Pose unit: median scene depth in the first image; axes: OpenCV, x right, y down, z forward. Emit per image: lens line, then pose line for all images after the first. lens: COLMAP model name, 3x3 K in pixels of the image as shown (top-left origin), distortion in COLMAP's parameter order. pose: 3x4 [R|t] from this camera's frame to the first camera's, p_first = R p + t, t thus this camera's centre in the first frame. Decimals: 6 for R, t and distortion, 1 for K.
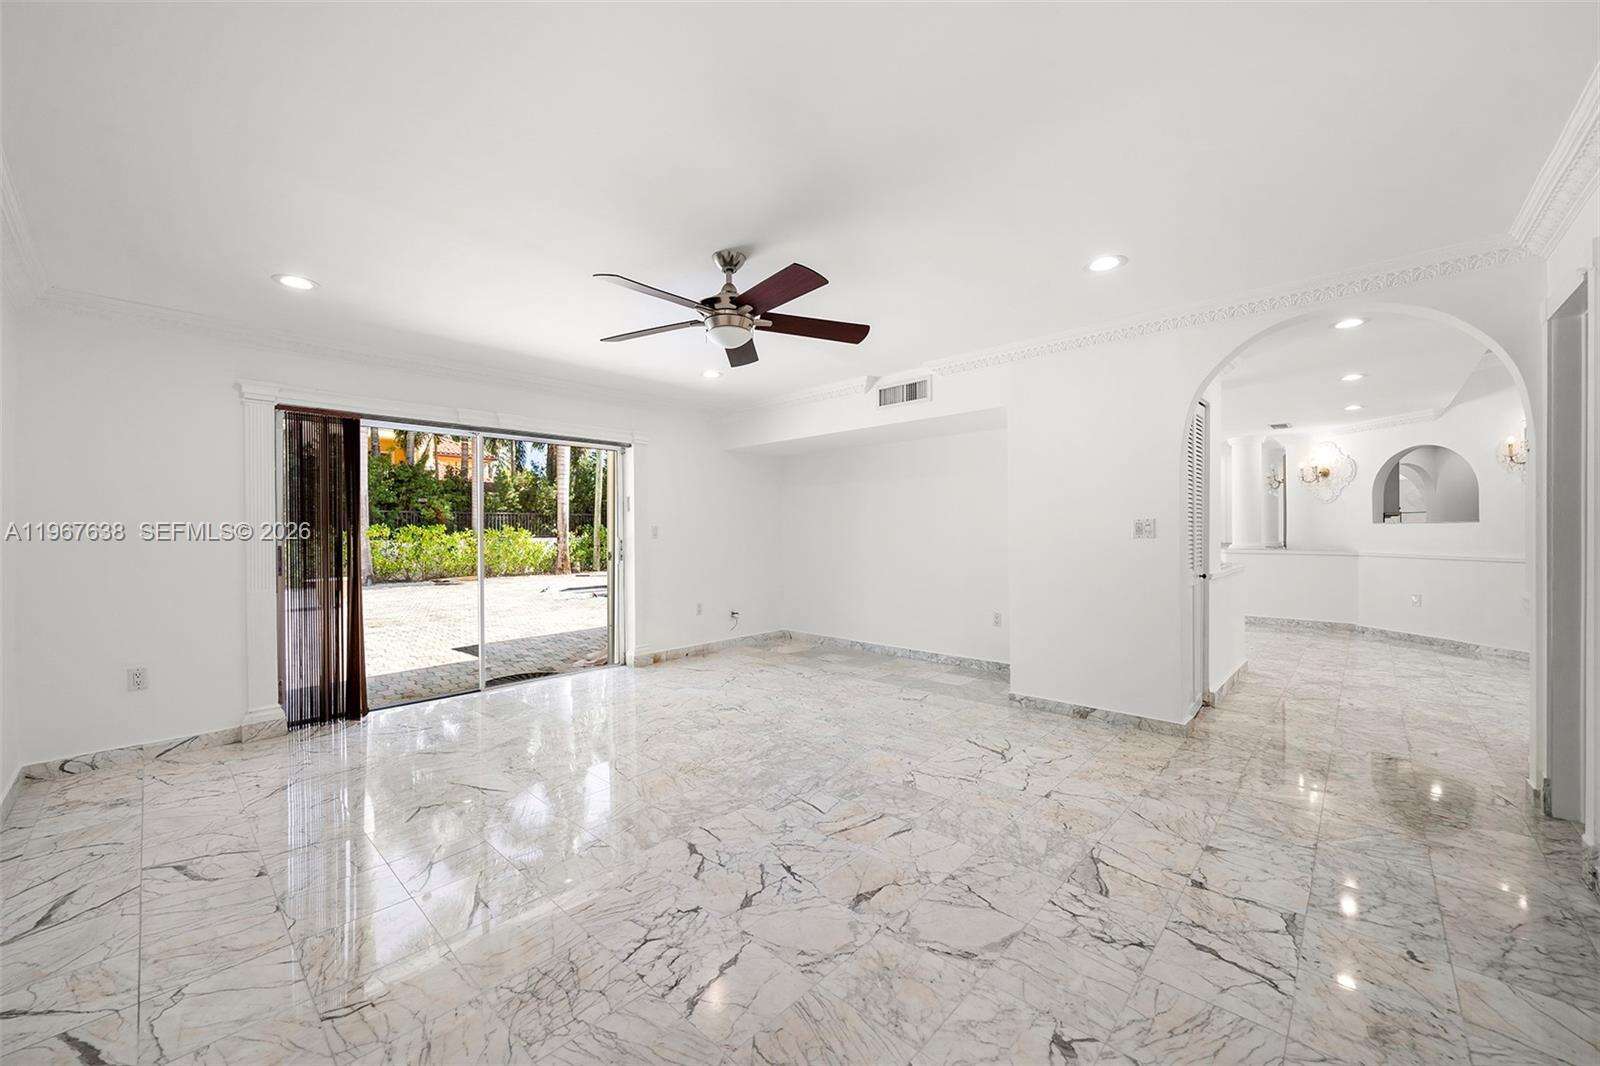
lens RADIAL K [[598.9, 0, 800.0], [0, 598.9, 533.0], [0, 0, 1]] dist [-0.000255, 0.000234]
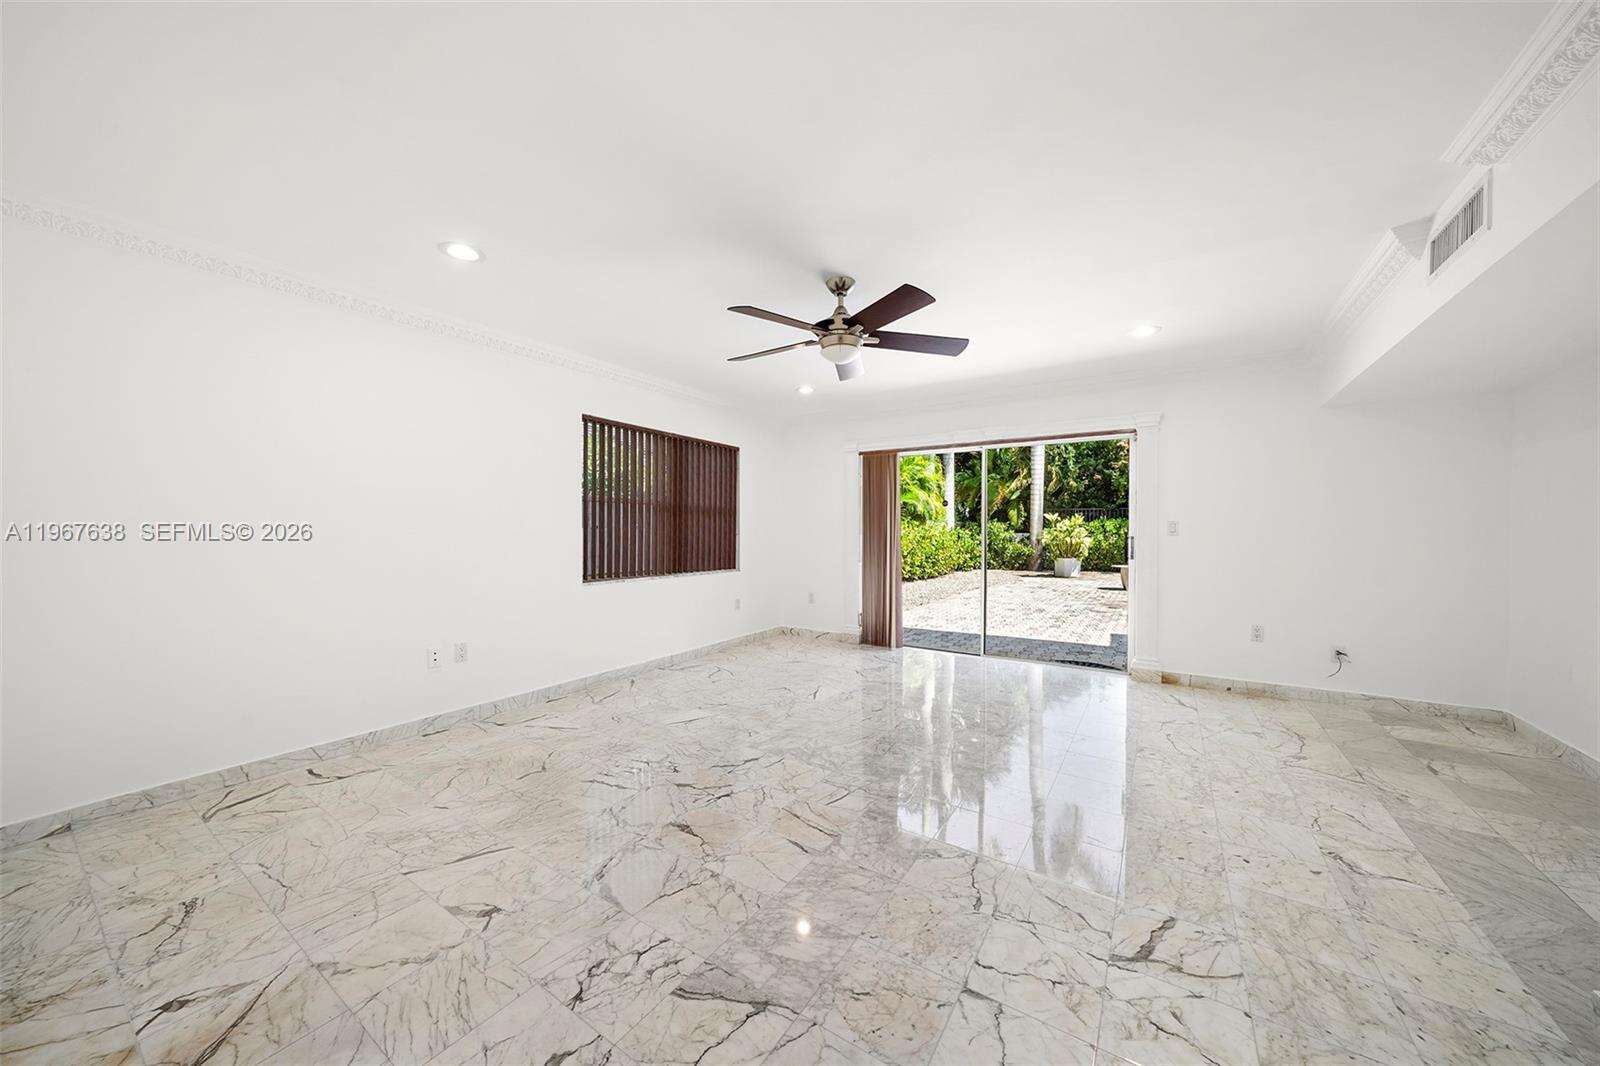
lens RADIAL K [[557.6, 0, 800.3], [0, 557.6, 524.3], [0, 0, 1]] dist [-0.004246, -0.000092]
pose [[0.168877, -0.002077, -0.985635, 0.996273], [-0.005722, 0.999979, -0.003088, -0.001785], [0.985621, 0.006161, 0.168861, 0.824621]]
